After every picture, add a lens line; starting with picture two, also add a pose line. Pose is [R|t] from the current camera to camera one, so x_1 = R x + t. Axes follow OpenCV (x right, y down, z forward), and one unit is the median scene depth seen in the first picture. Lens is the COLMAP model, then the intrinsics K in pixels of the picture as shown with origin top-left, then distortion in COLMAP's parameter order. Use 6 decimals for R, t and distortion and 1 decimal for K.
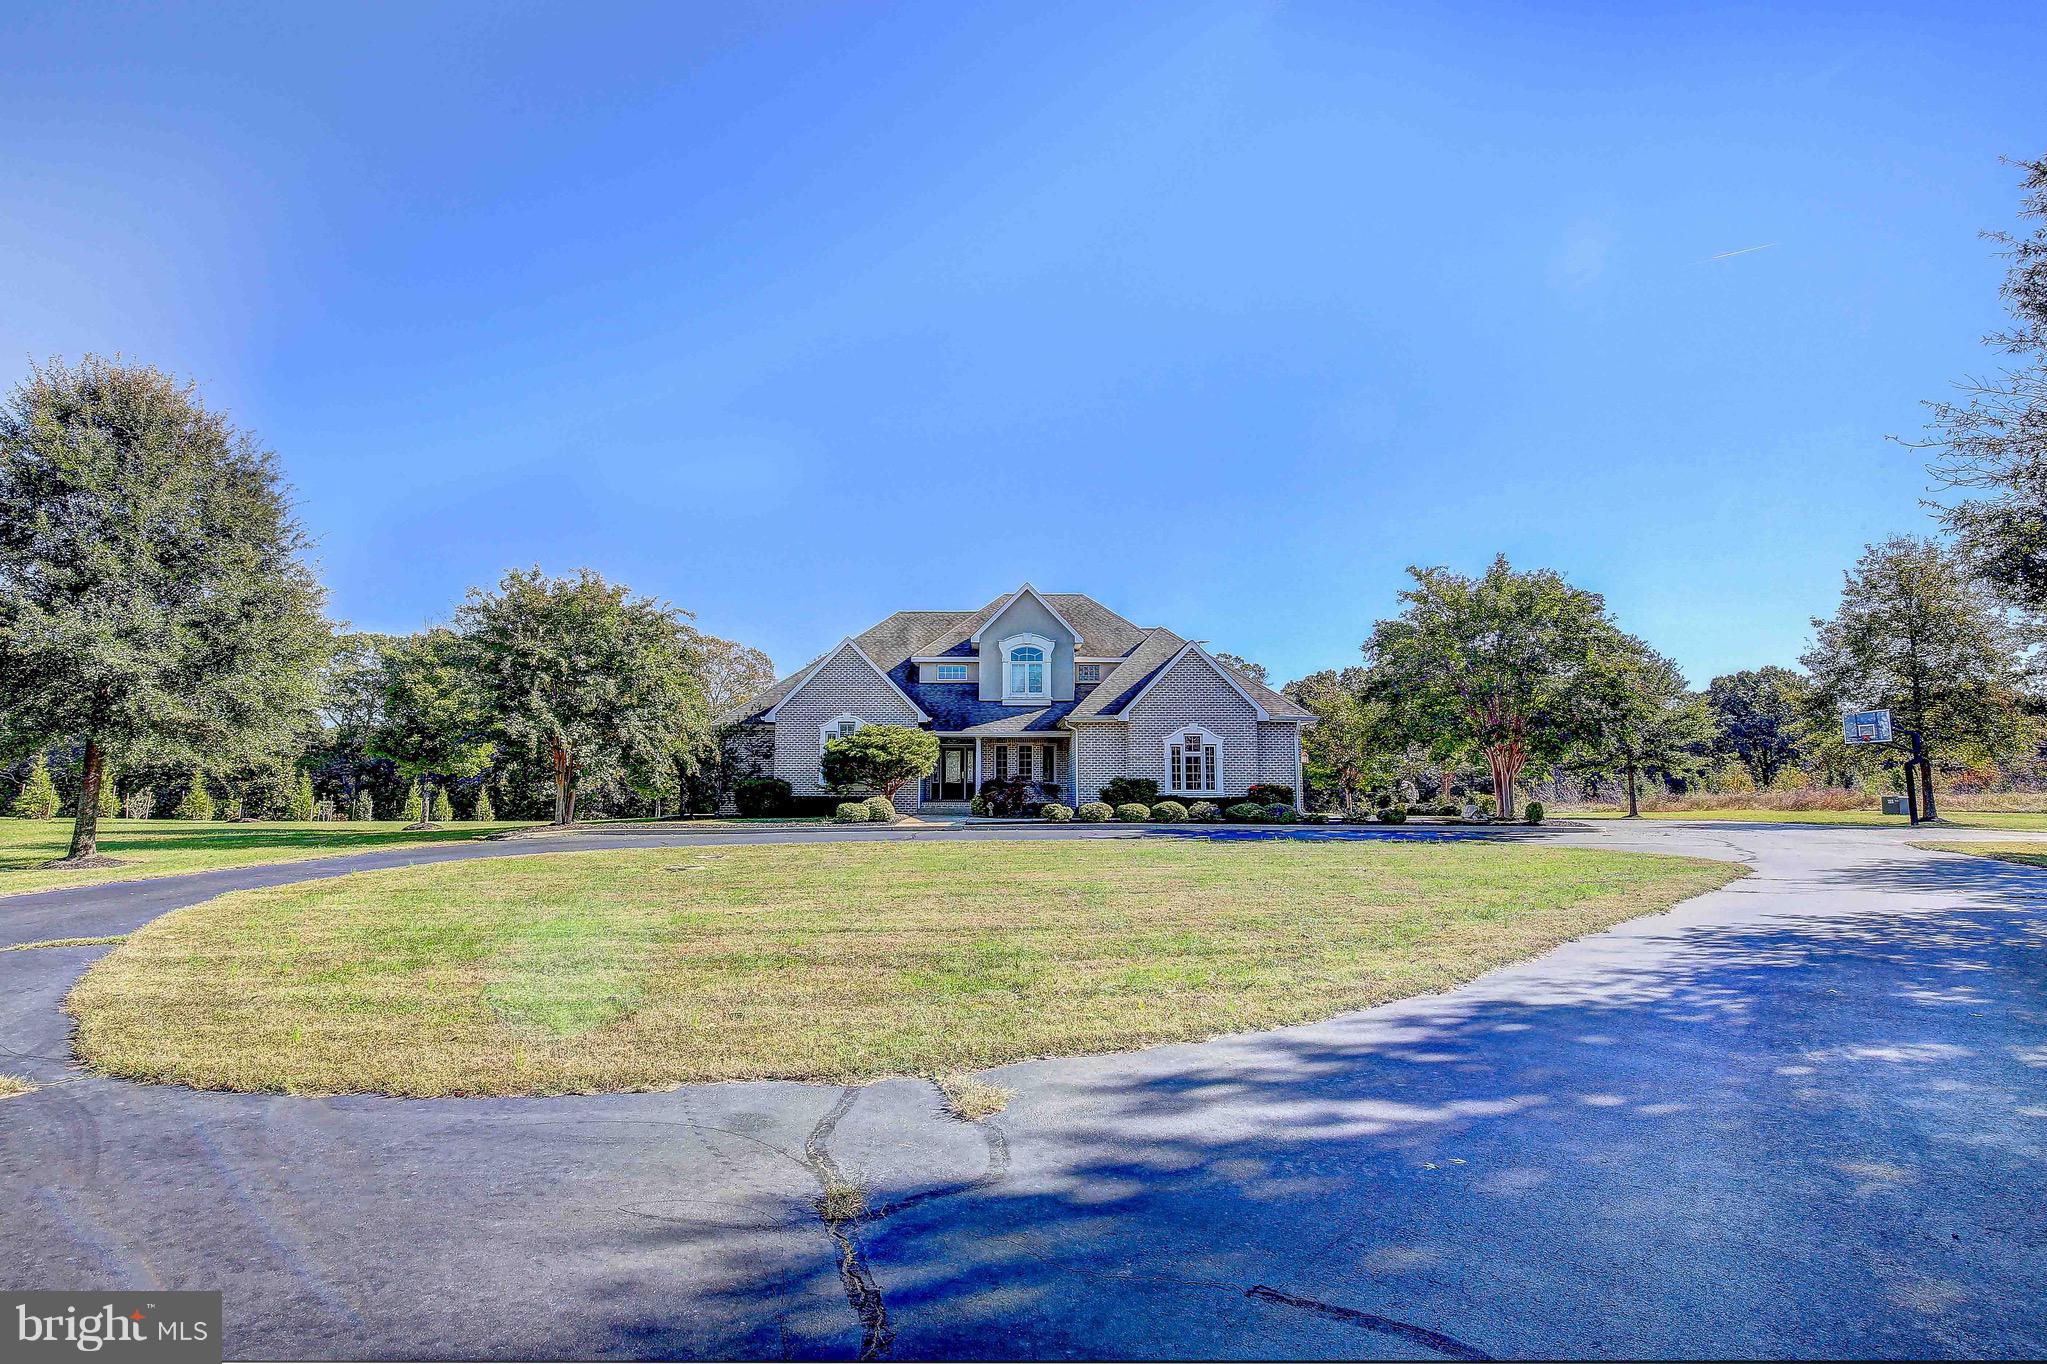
lens RADIAL K [[940.7, 0, 1020.2], [0, 940.7, 678.7], [0, 0, 1]] dist [-0.027331, 0.001616]
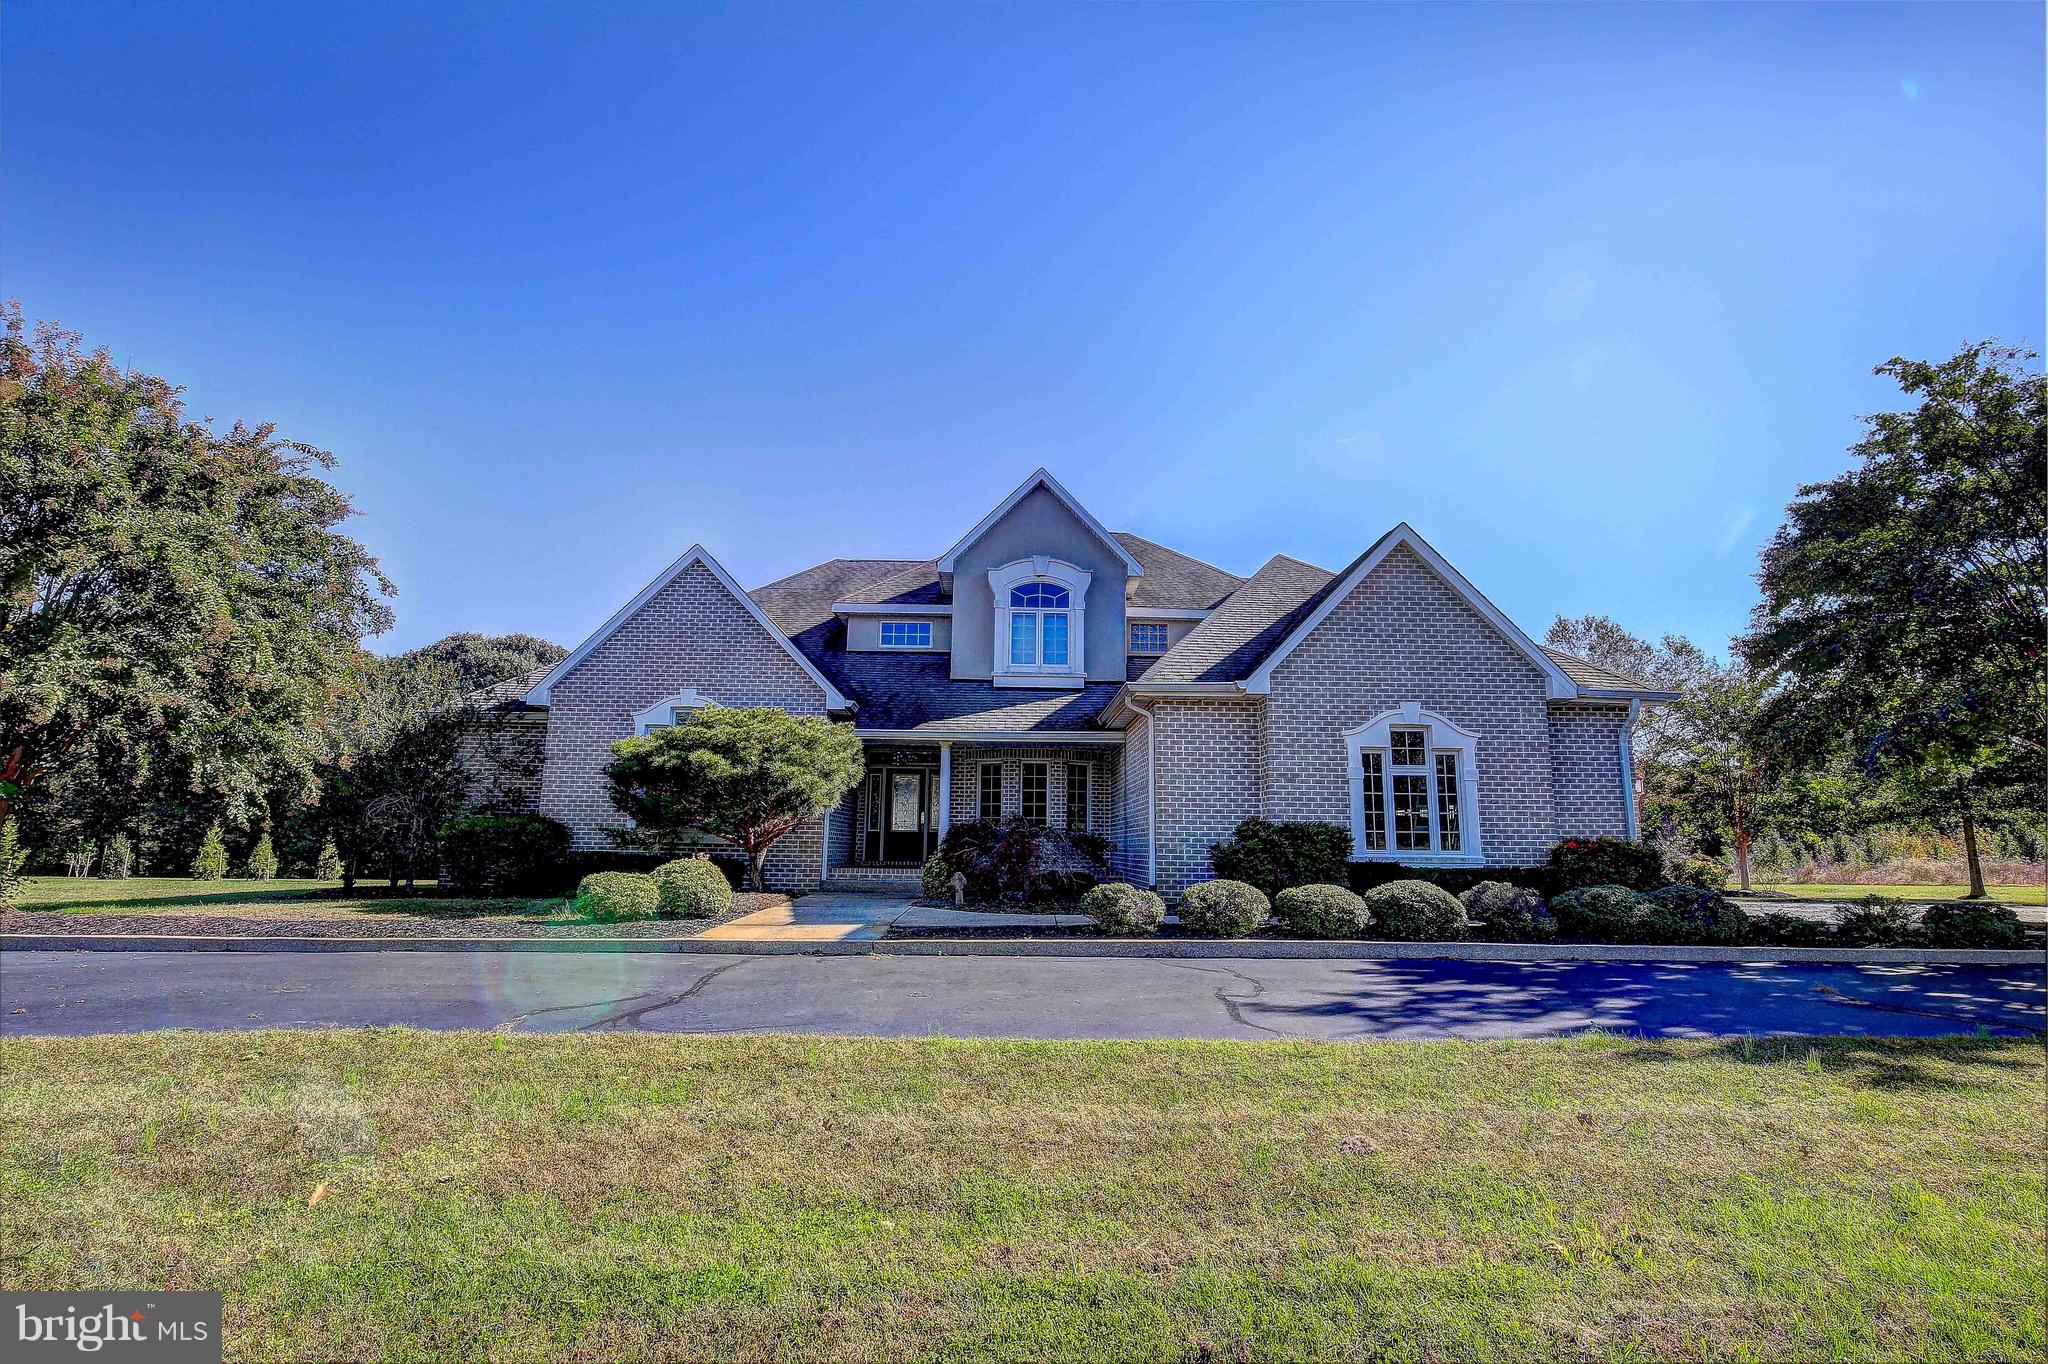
lens RADIAL K [[941.2, 0, 1029.9], [0, 941.2, 691.6], [0, 0, 1]] dist [-0.027331, 0.001616]
pose [[0.999867, 0.013854, 0.008663, -0.002856], [-0.013442, 0.998857, -0.045870, 0.059373], [-0.009289, 0.045747, 0.998910, 0.499318]]
